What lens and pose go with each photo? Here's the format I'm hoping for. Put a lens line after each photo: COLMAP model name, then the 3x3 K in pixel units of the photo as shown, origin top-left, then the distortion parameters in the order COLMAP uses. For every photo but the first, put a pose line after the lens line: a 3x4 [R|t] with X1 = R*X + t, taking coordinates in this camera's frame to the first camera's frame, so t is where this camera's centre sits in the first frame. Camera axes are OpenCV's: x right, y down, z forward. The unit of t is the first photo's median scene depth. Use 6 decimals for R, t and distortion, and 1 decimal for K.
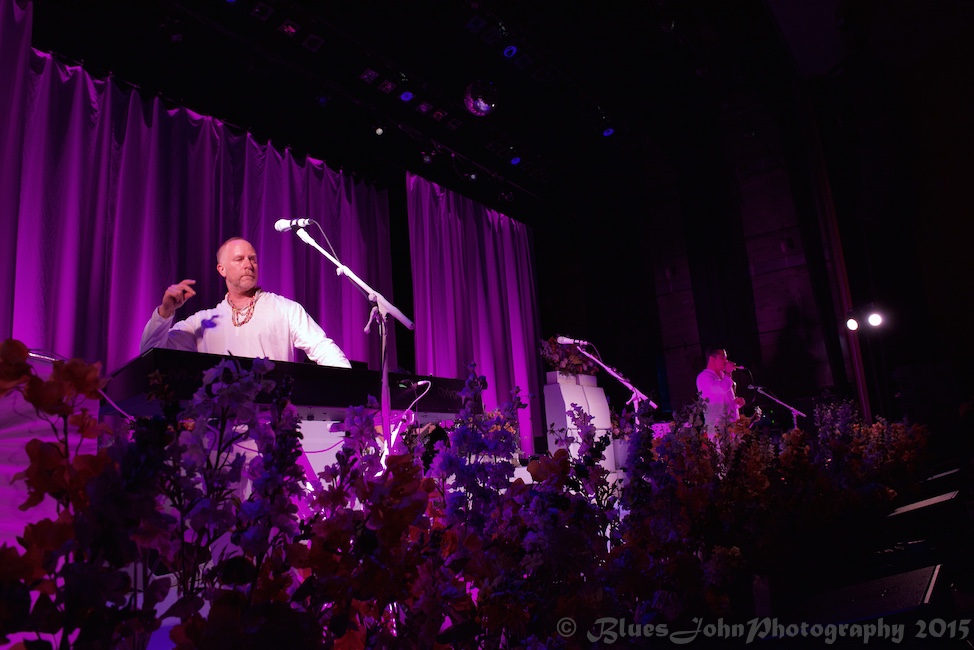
lens RADIAL K [[665.3, 0, 486.9], [0, 665.3, 323.1], [0, 0, 1]] dist [-0.064807, -0.002679]
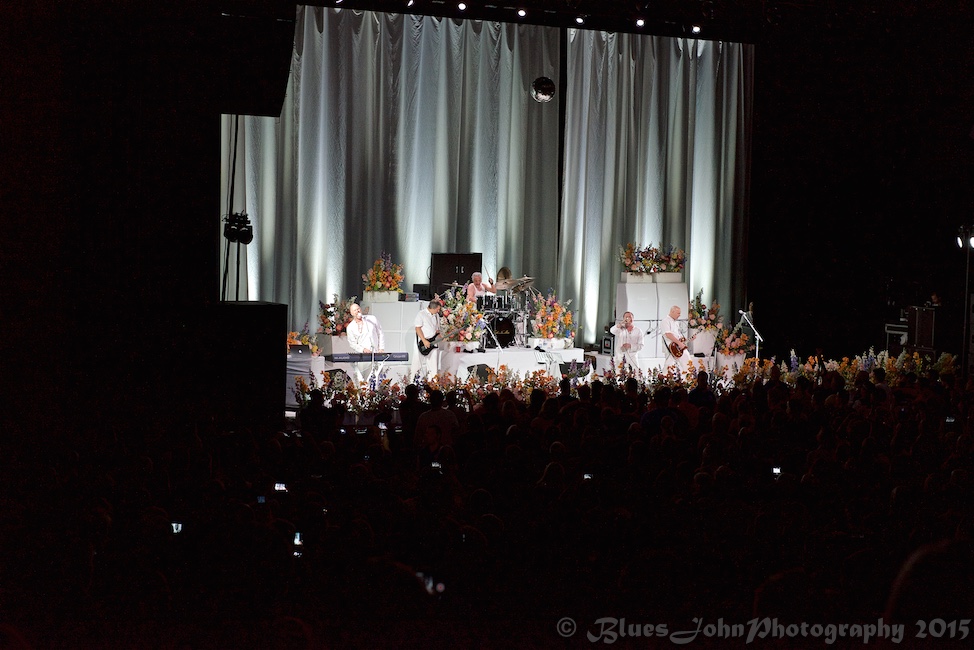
lens RADIAL K [[2087.0, 0, 487.0], [0, 2087.0, 325.1], [0, 0, 1]] dist [0.017002, 0.000000]
pose [[0.930845, 0.112066, -0.347805, 1.004302], [-0.010495, 0.959619, 0.281108, -0.759758], [0.365263, -0.258018, 0.894432, -2.133316]]
